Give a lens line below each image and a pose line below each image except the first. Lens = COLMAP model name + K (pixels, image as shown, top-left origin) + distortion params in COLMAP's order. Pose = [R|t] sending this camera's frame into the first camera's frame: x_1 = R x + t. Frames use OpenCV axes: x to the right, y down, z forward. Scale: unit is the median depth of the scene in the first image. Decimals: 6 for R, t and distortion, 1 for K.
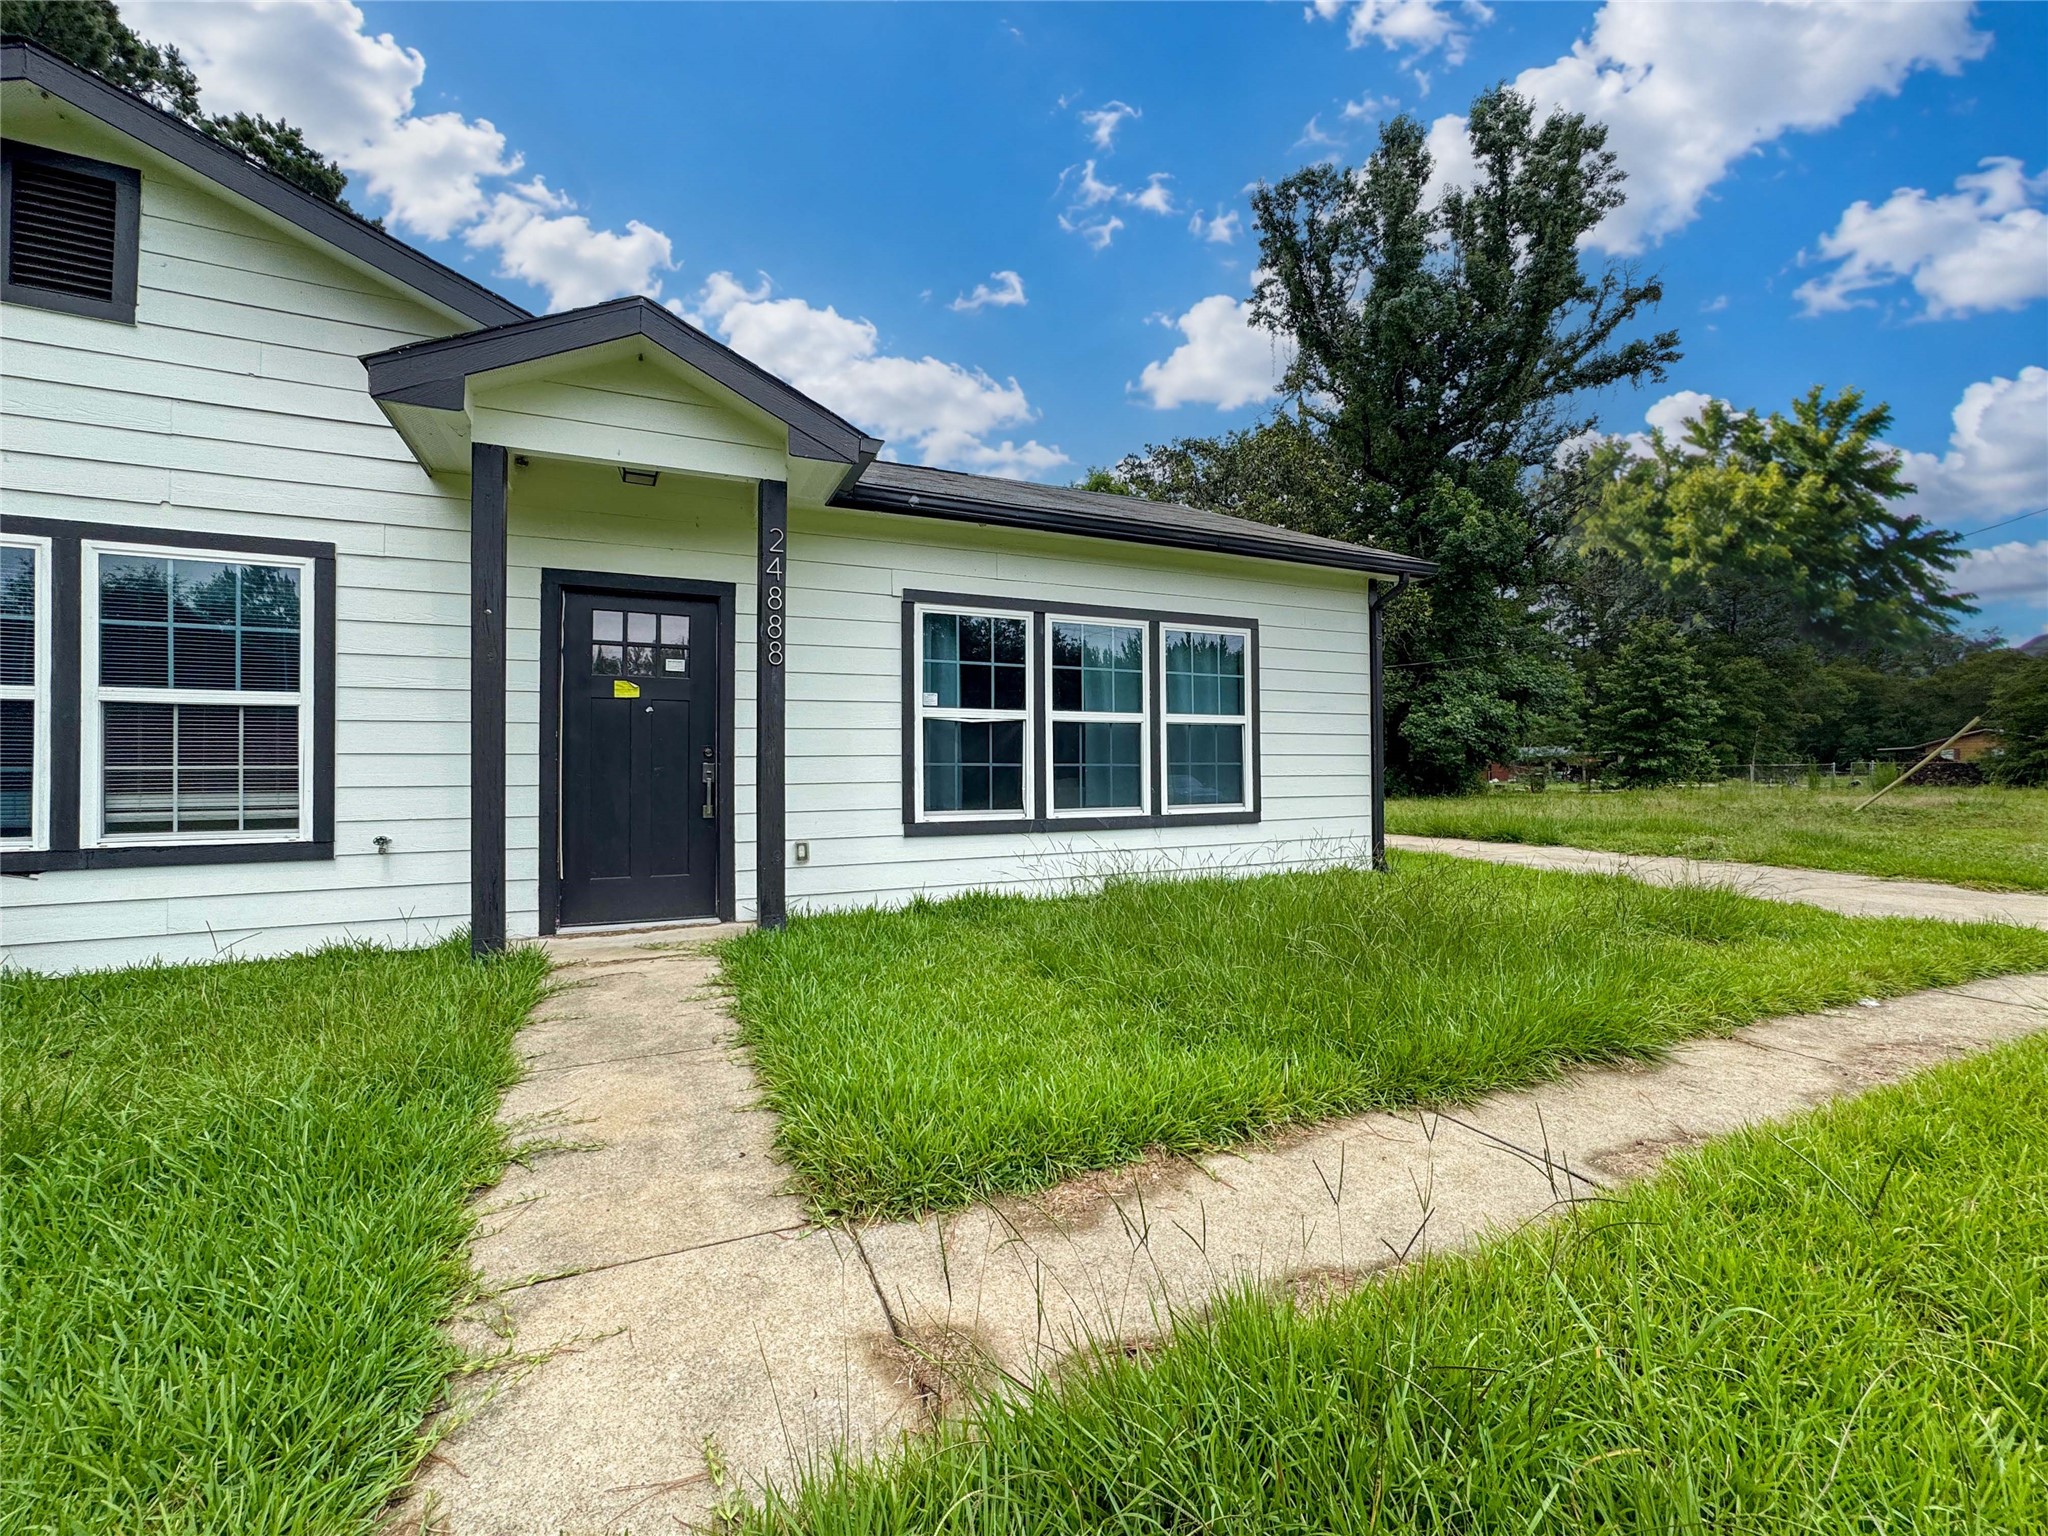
lens RADIAL K [[835.6, 0, 1016.7], [0, 835.6, 770.6], [0, 0, 1]] dist [-0.028452, 0.009917]
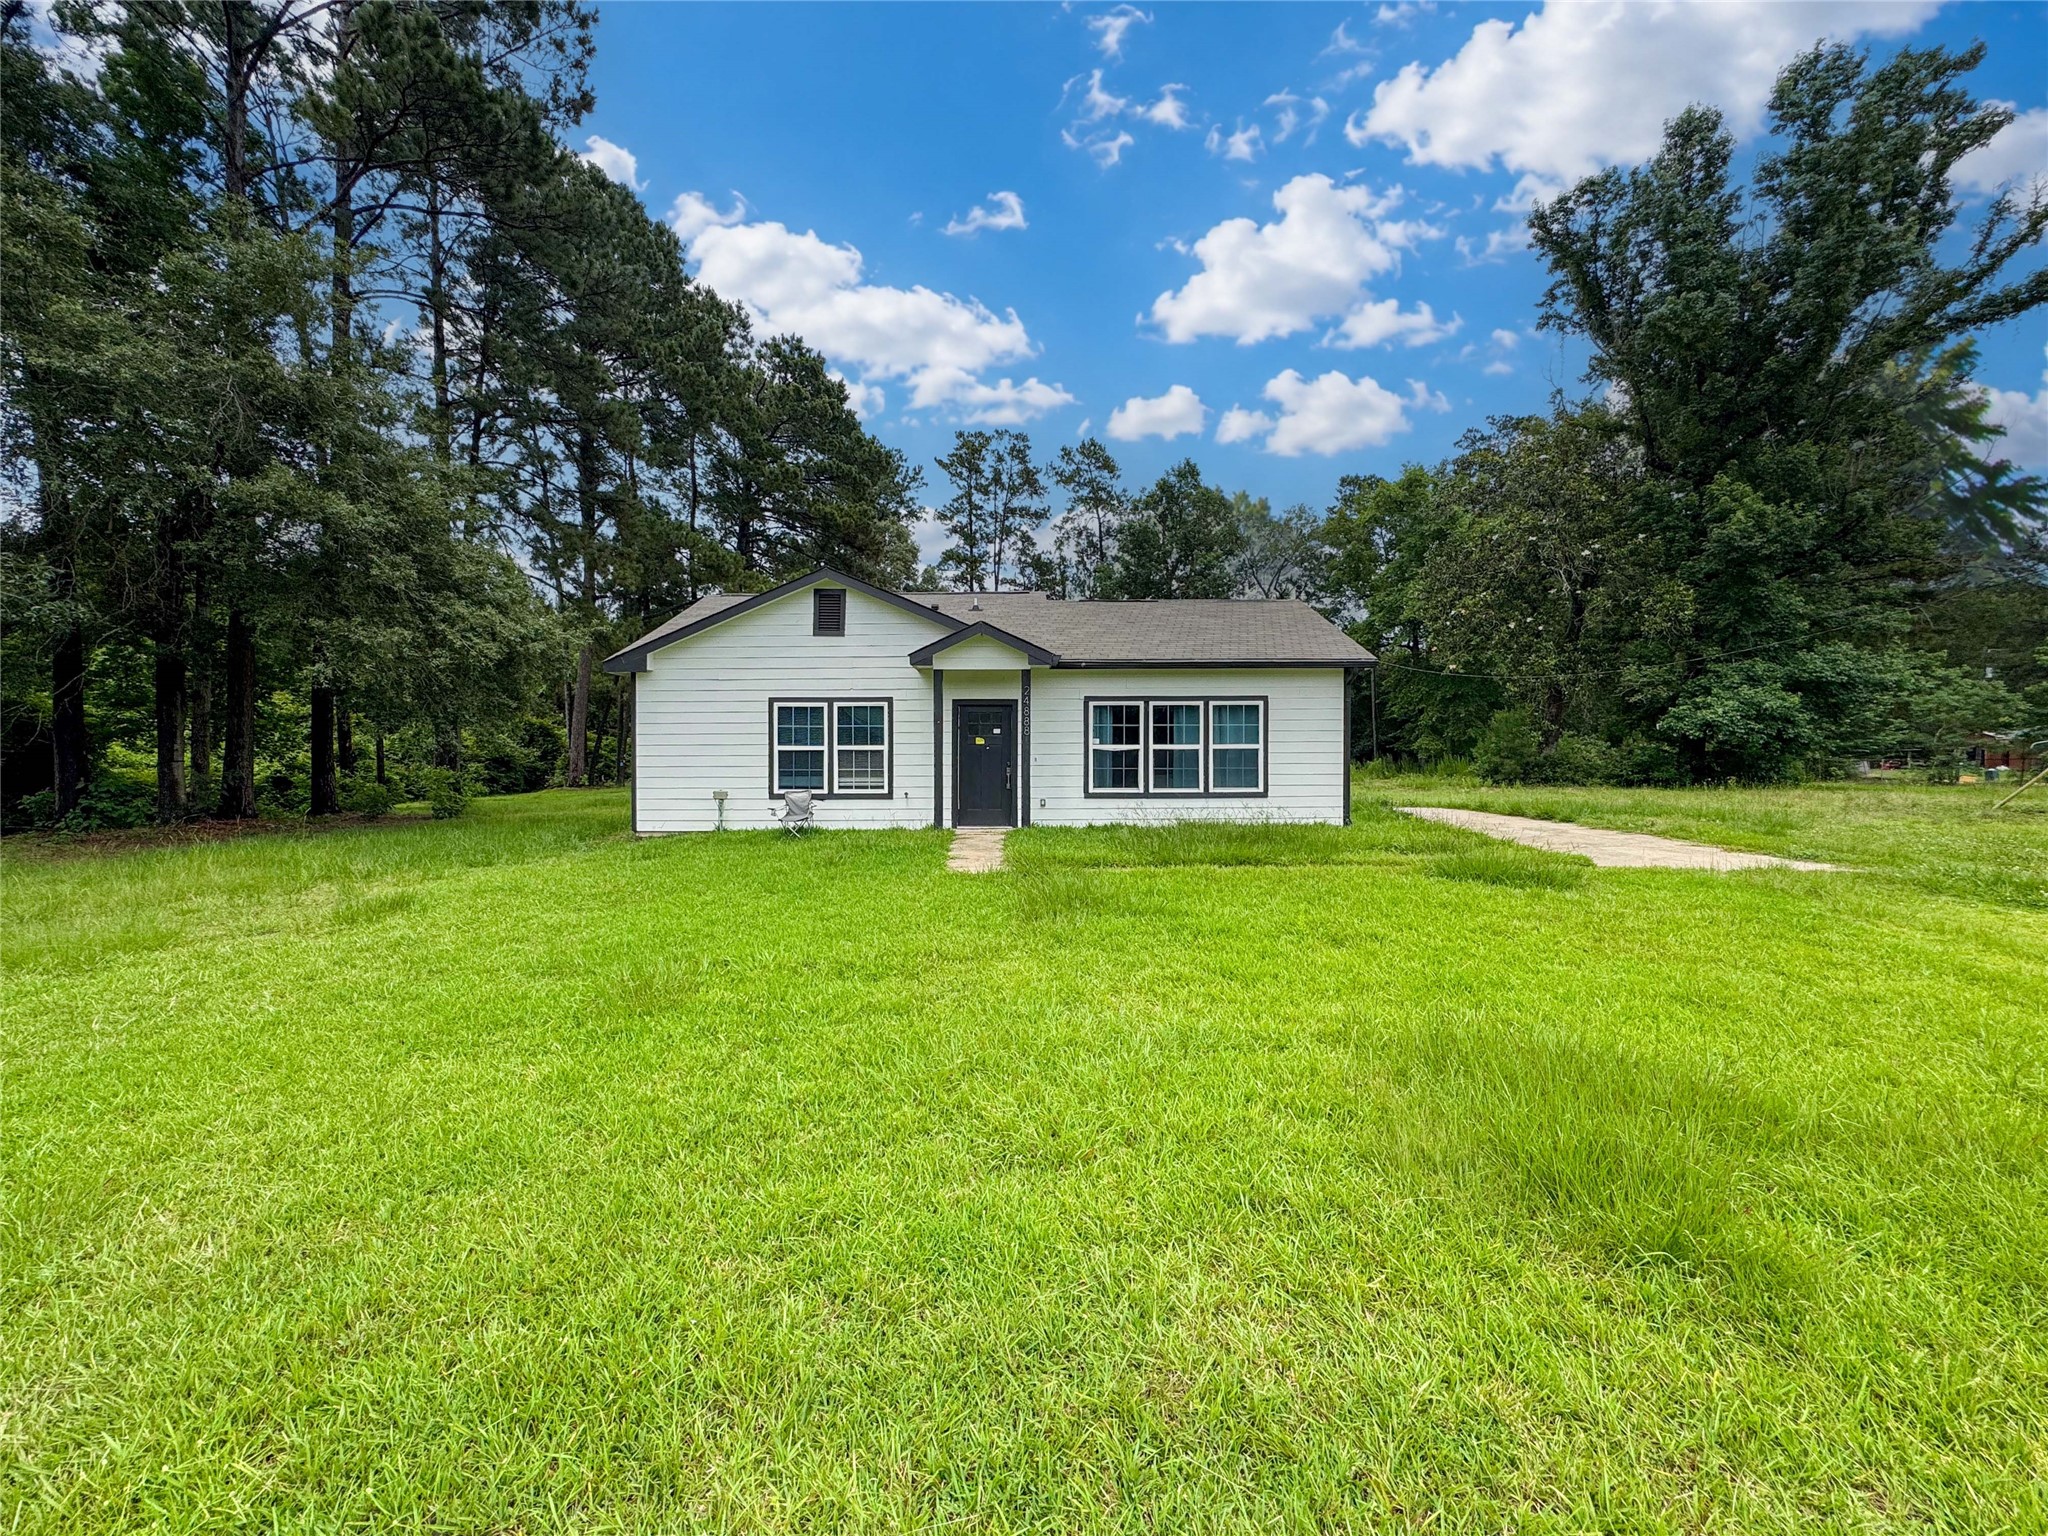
lens RADIAL K [[835.6, 0, 1025.1], [0, 835.6, 769.9], [0, 0, 1]] dist [-0.028452, 0.009917]
pose [[0.914941, 0.013241, -0.403370, 0.678816], [-0.002855, 0.999649, 0.026339, -0.065961], [0.403577, -0.022947, 0.914658, -1.274490]]
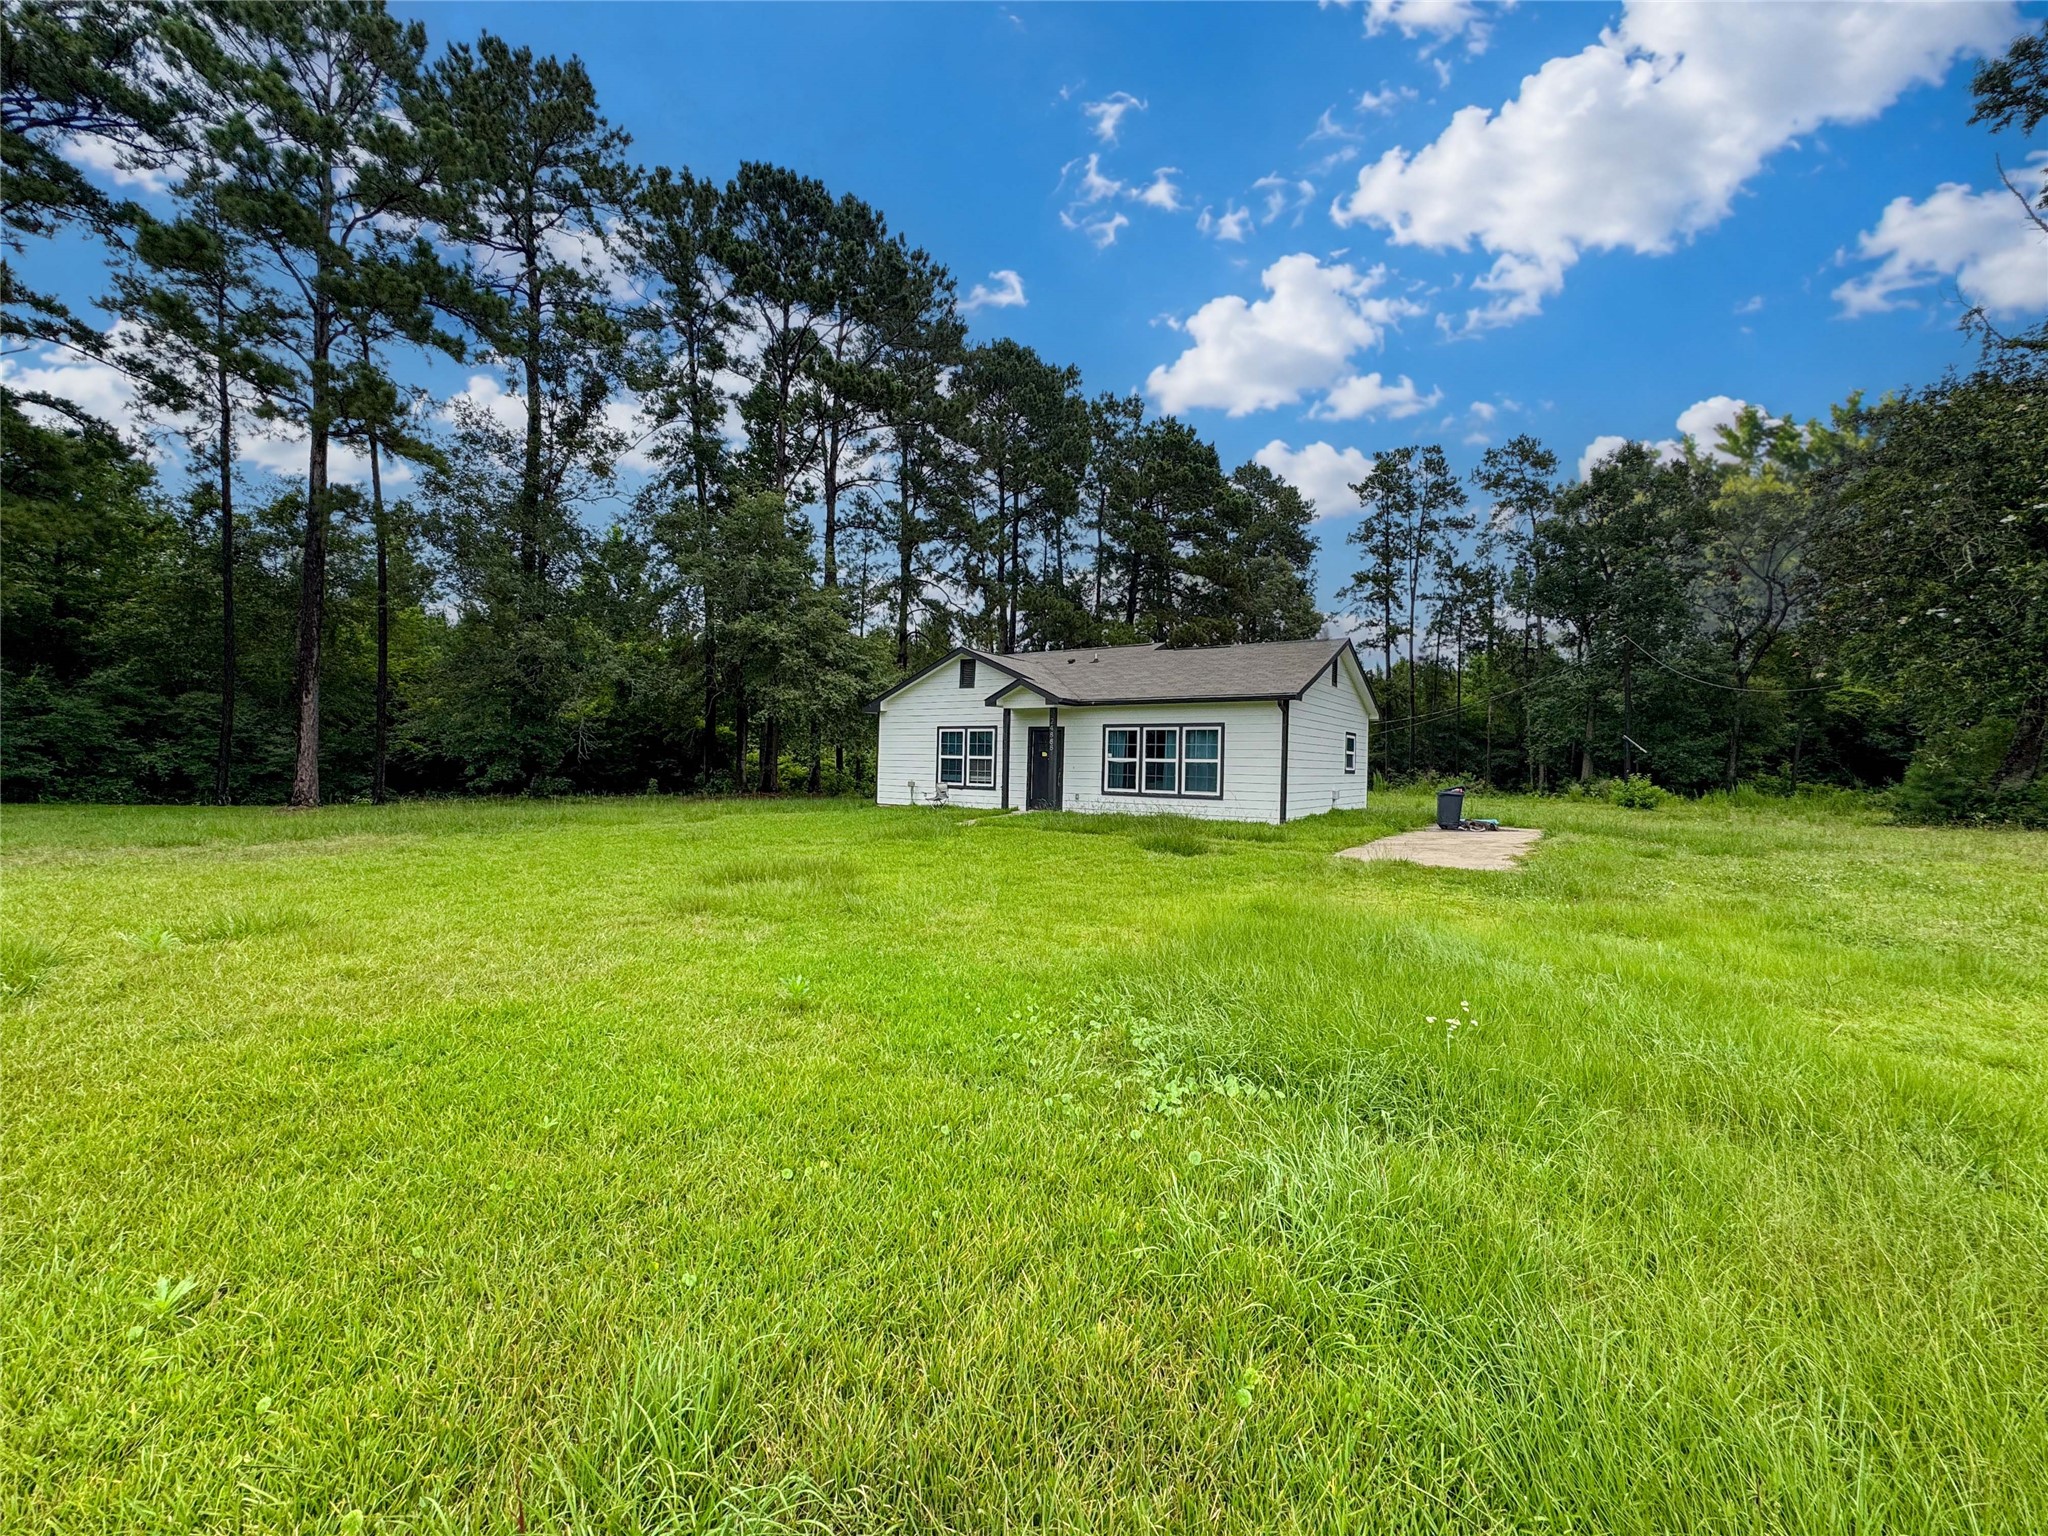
lens RADIAL K [[835.6, 0, 1015.4], [0, 835.6, 761.0], [0, 0, 1]] dist [-0.028452, 0.009917]
pose [[0.504760, 0.013647, -0.863152, 2.672196], [-0.024178, 0.999706, 0.001666, -0.059231], [0.862921, 0.020028, 0.504942, -1.068709]]
